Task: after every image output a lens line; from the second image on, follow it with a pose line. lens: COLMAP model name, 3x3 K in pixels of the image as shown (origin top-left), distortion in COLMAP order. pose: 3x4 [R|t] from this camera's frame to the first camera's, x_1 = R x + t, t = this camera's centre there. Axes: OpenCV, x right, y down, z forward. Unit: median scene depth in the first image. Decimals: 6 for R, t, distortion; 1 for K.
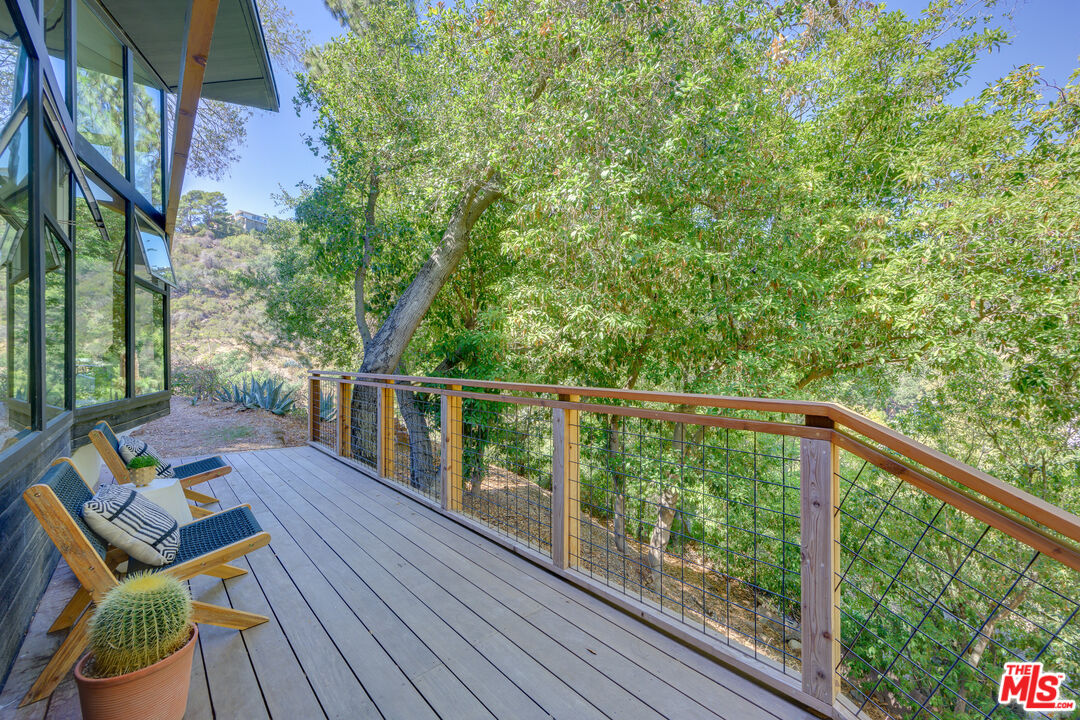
lens RADIAL K [[414.9, 0, 540.0], [0, 414.9, 360.0], [0, 0, 1]] dist [0.003598, 0.000028]
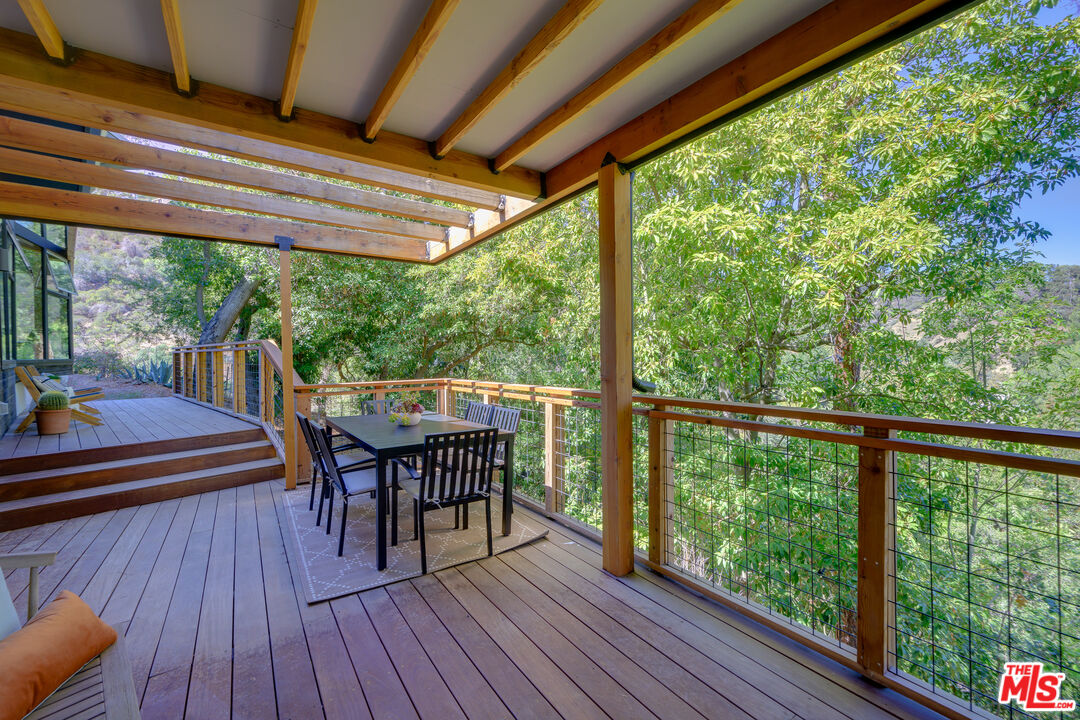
lens RADIAL K [[431.7, 0, 540.0], [0, 431.7, 360.0], [0, 0, 1]] dist [0.007003, -0.000226]
pose [[0.997044, -0.005213, 0.076650, 0.326546], [0.004457, 0.999940, 0.010030, 0.029973], [-0.076698, -0.009659, 0.997008, -0.339893]]
